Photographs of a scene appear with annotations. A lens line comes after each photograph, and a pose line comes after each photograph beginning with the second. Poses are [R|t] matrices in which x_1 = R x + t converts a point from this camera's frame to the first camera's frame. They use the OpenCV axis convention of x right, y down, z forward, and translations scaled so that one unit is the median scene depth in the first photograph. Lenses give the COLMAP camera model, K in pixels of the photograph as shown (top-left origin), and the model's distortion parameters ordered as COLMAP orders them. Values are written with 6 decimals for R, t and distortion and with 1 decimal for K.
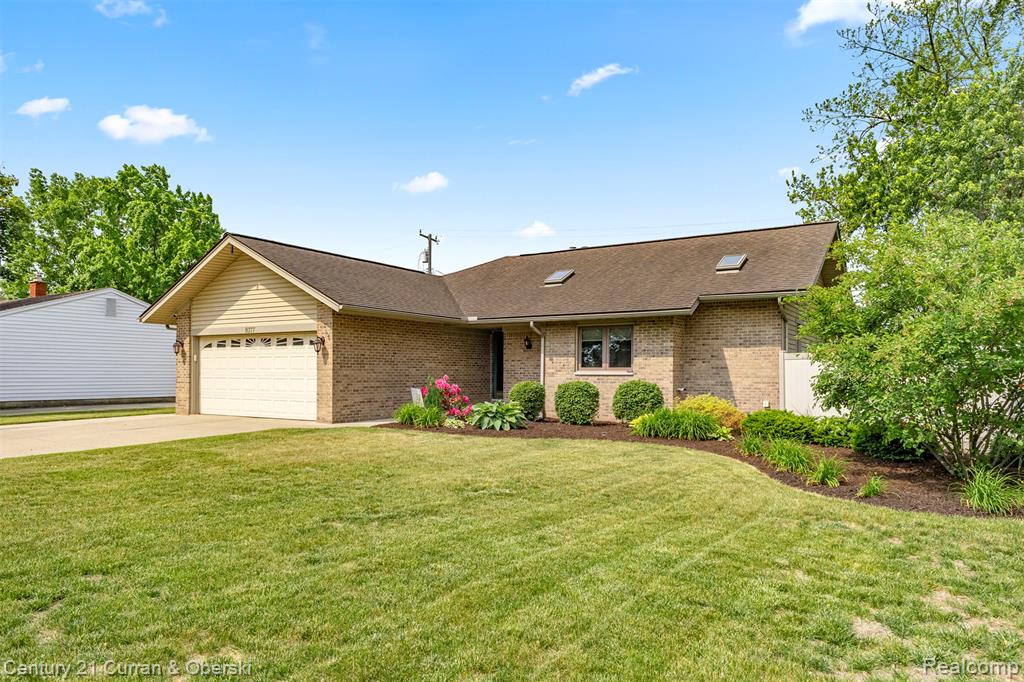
lens RADIAL K [[694.7, 0, 512.0], [0, 694.7, 341.0], [0, 0, 1]] dist [0.000014, -0.000193]
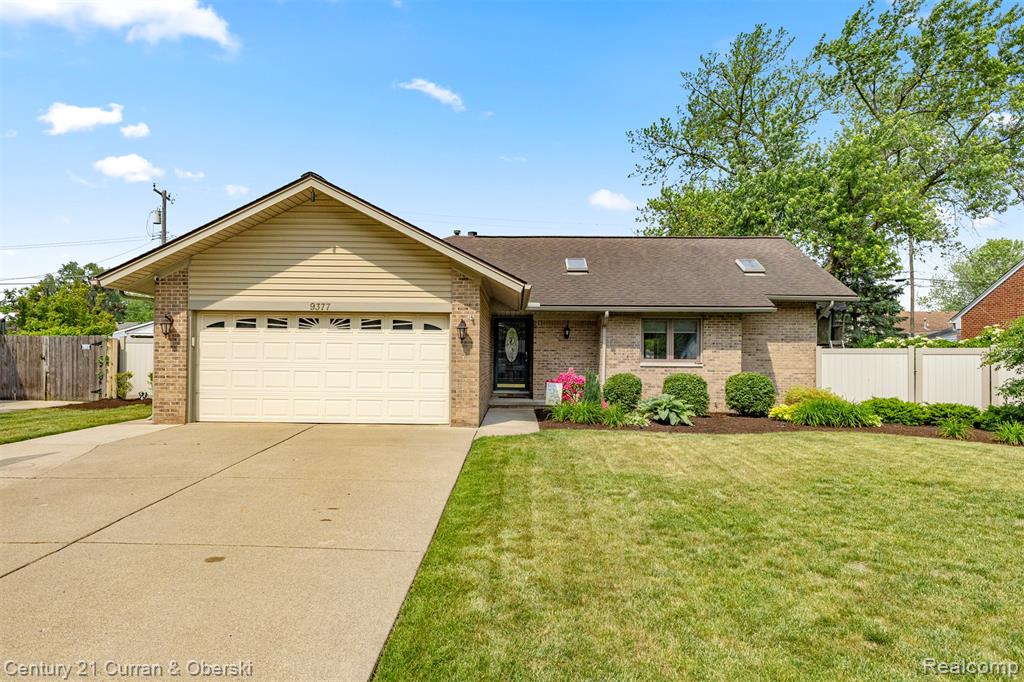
lens RADIAL K [[663.4, 0, 512.0], [0, 663.4, 341.0], [0, 0, 1]] dist [0.043344, 0.000126]
pose [[0.848557, 0.018492, 0.528781, -0.581715], [-0.031100, 0.999404, 0.014958, 0.003883], [-0.528189, -0.029137, 0.848627, 0.284173]]
